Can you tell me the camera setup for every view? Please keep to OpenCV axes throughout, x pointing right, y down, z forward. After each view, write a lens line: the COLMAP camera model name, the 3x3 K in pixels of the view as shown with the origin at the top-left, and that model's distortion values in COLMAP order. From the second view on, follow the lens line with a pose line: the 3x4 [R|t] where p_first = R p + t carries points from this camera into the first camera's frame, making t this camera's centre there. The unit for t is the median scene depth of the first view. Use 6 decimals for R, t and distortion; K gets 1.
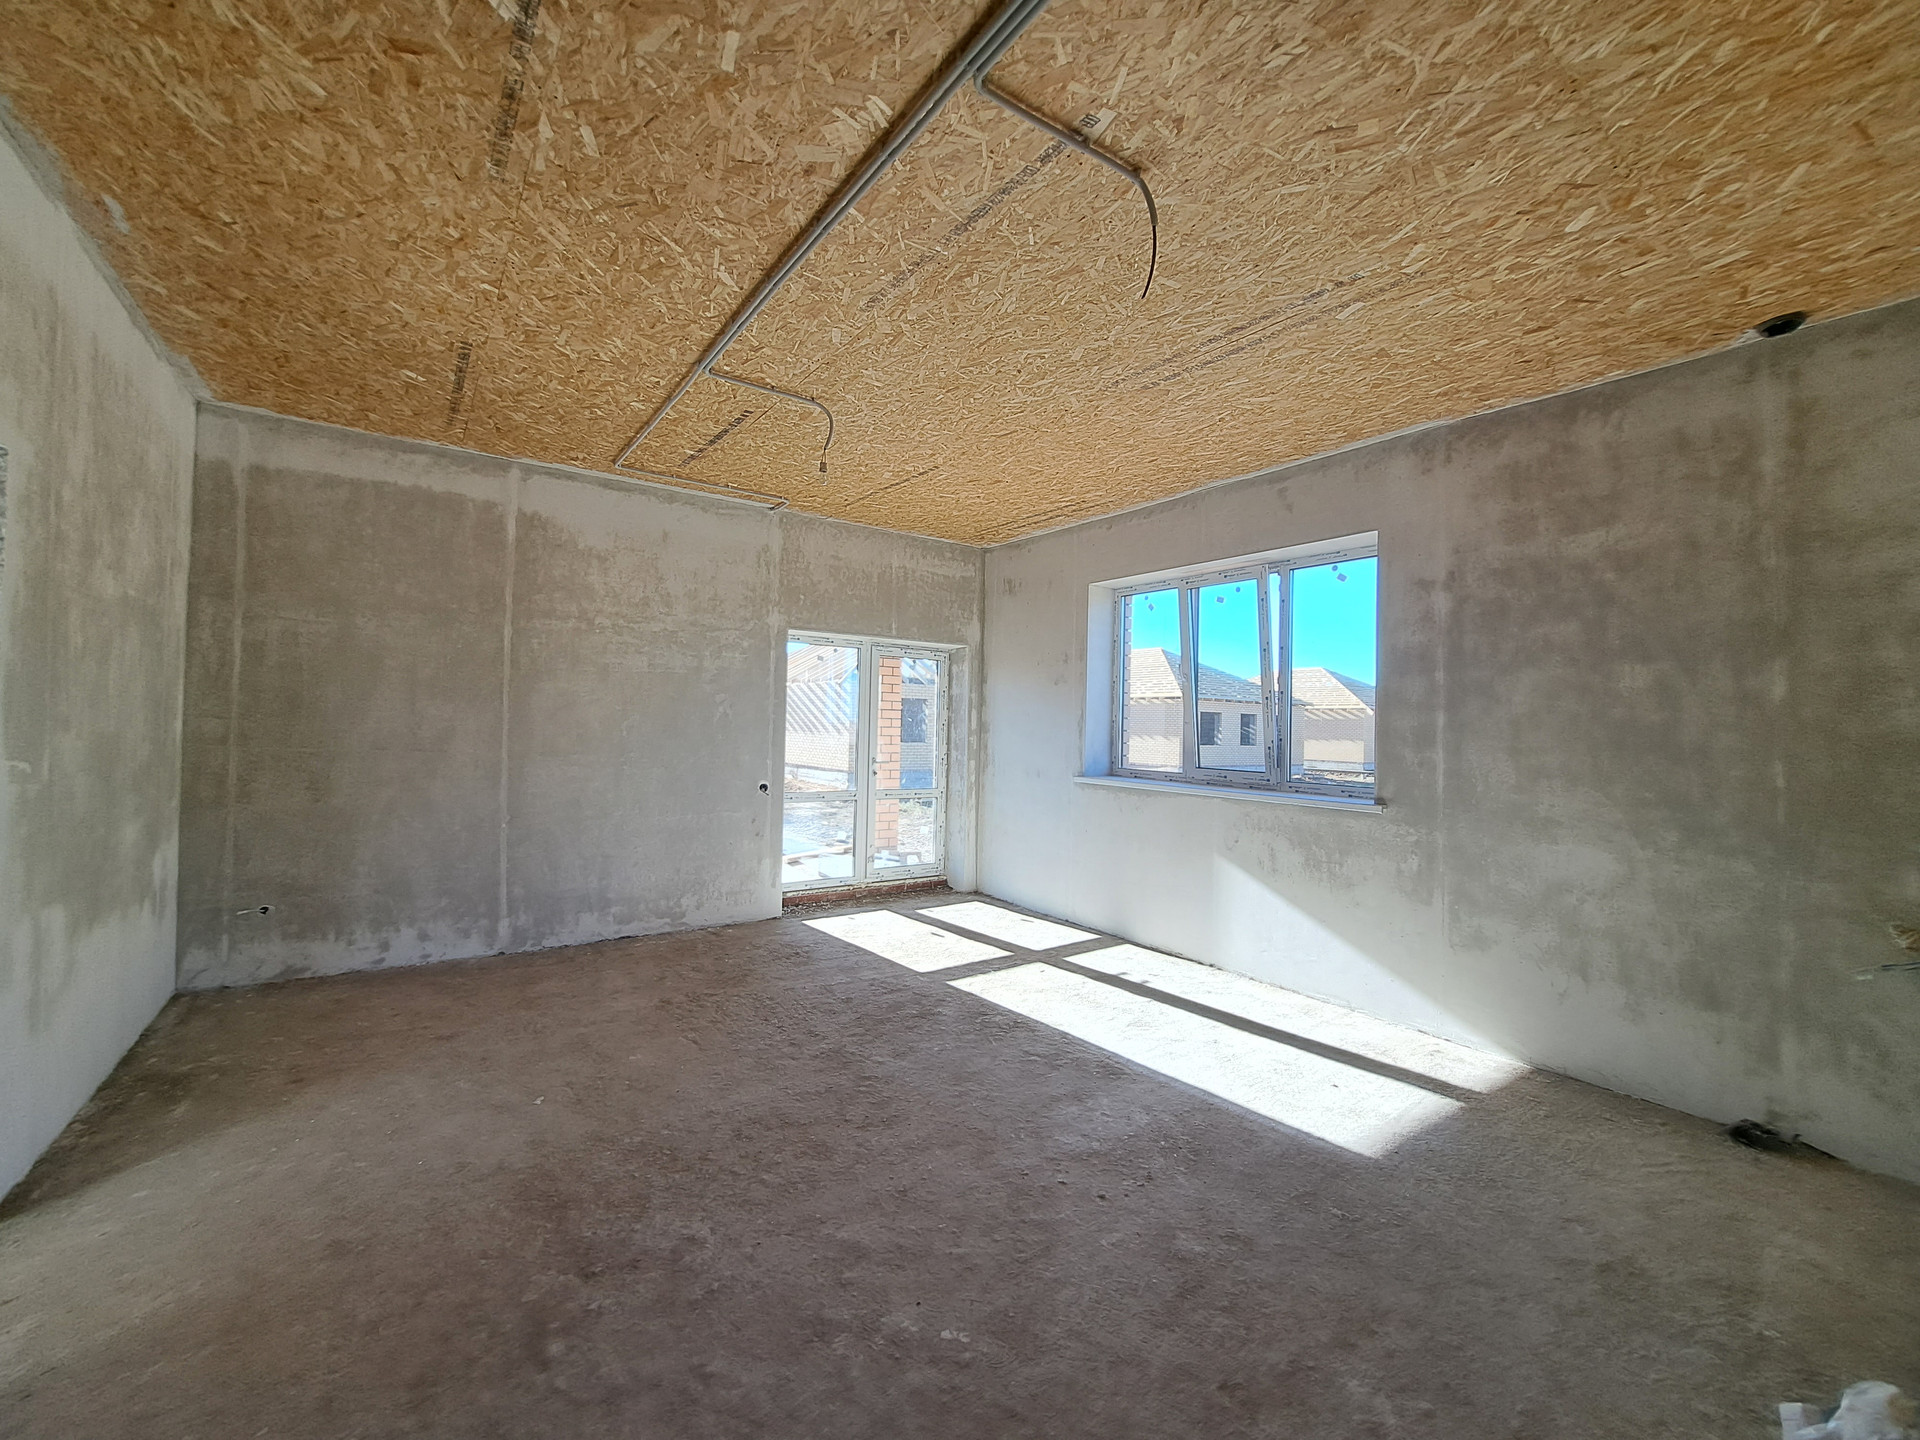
lens RADIAL K [[764.4, 0, 948.2], [0, 764.4, 716.8], [0, 0, 1]] dist [-0.014127, -0.000574]
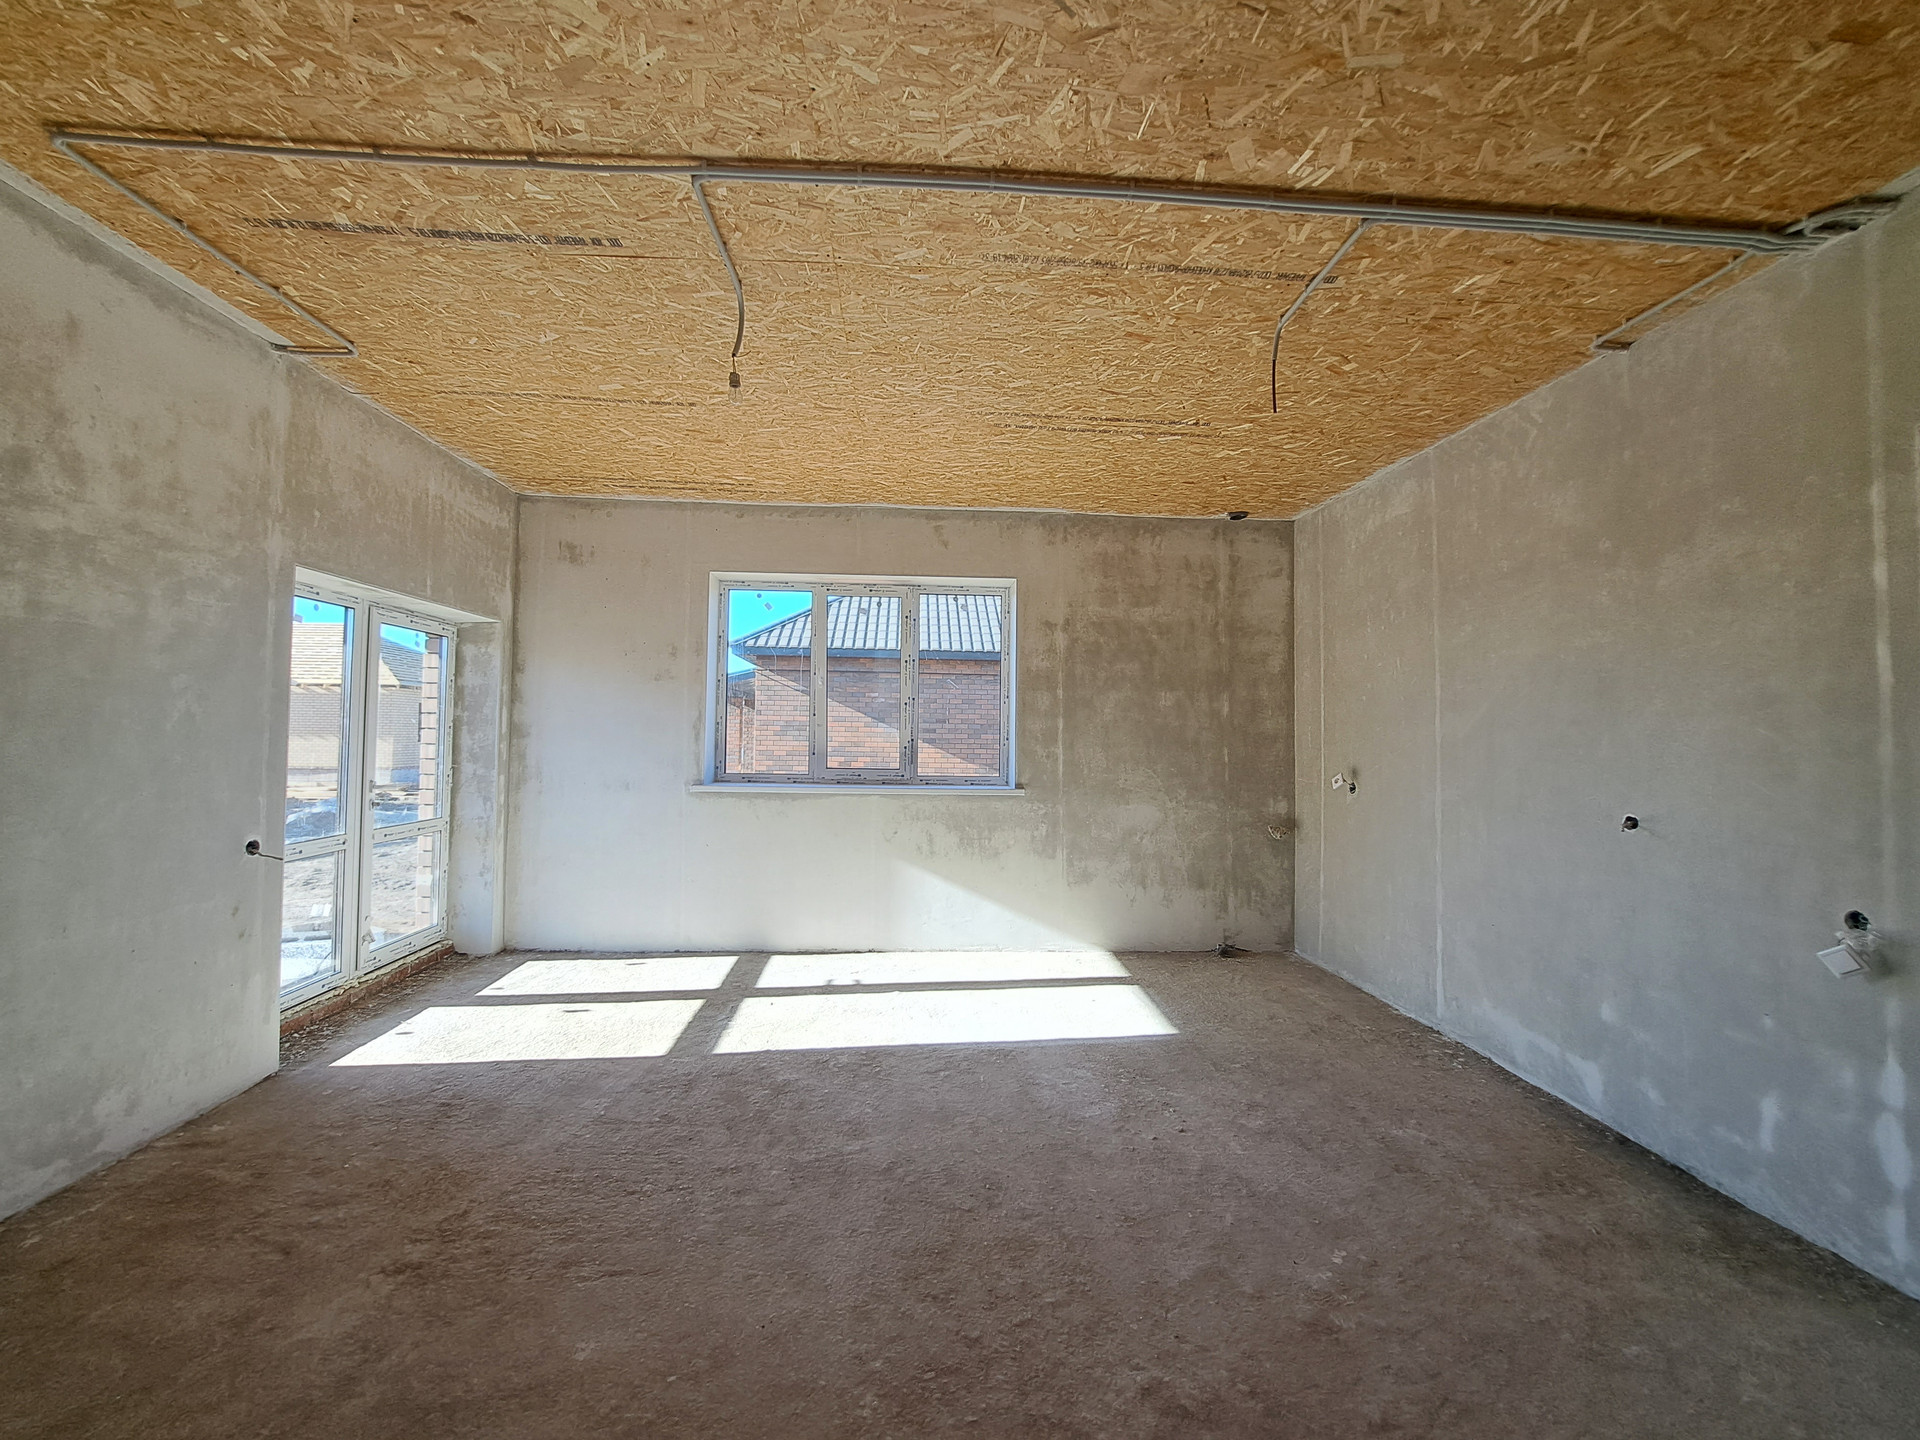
lens RADIAL K [[758.8, 0, 946.2], [0, 758.8, 708.9], [0, 0, 1]] dist [-0.013941, -0.000231]
pose [[0.536484, 0.010793, 0.843842, -0.620676], [-0.010837, 0.999924, -0.005900, -0.013098], [-0.843841, -0.005979, 0.536560, 0.418640]]
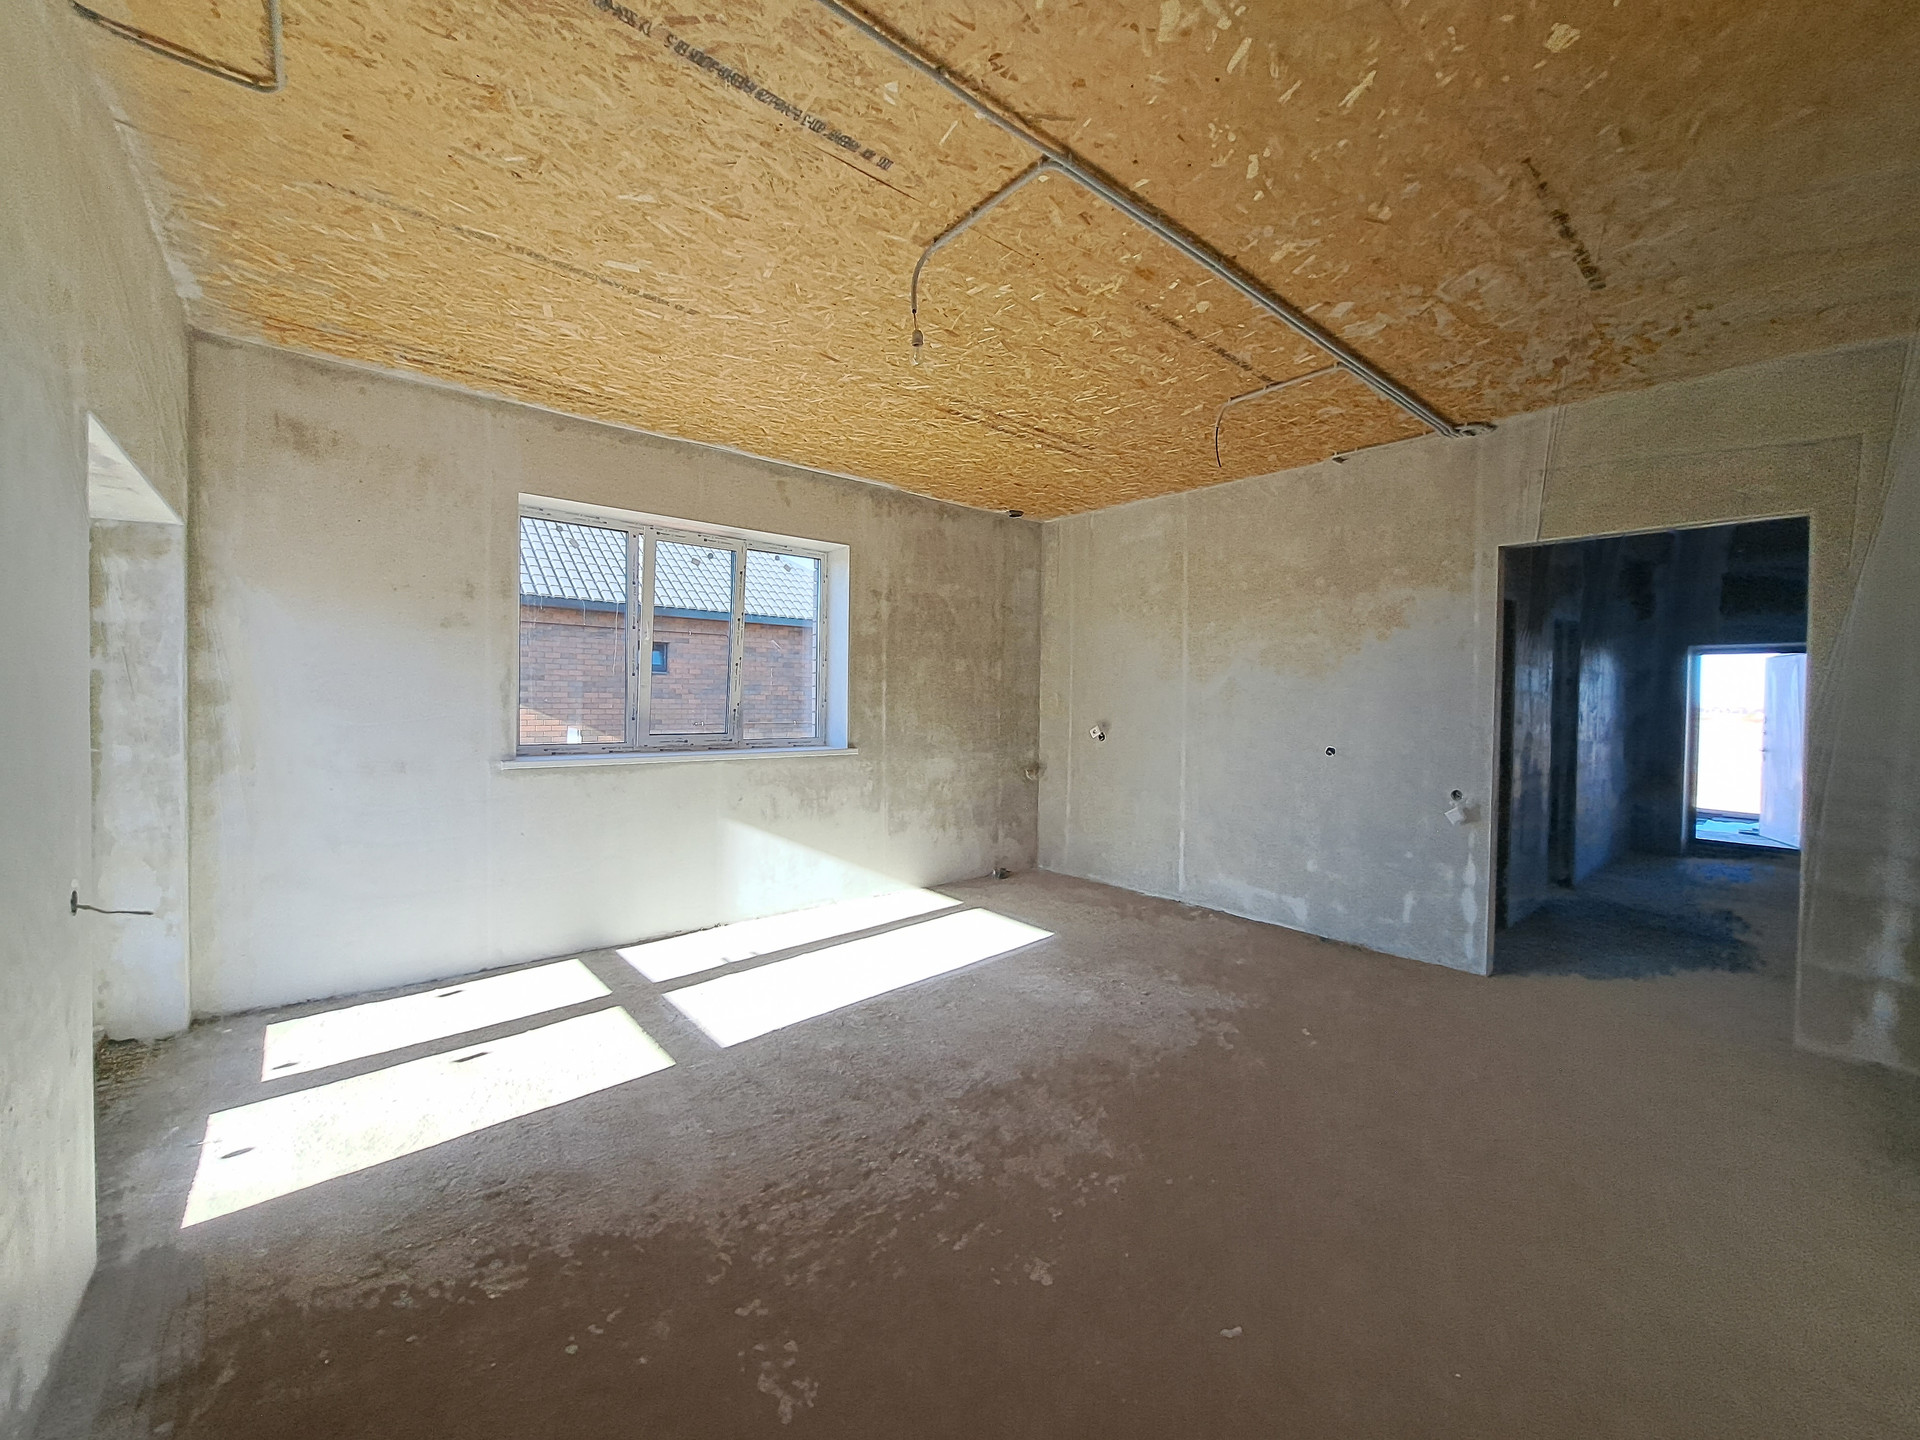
lens RADIAL K [[756.3, 0, 942.1], [0, 756.3, 709.0], [0, 0, 1]] dist [-0.011753, -0.000232]
pose [[-0.066376, -0.041227, 0.996943, -0.823893], [-0.027359, 0.998846, 0.039485, -0.013940], [-0.997420, -0.024654, -0.067427, 0.957703]]
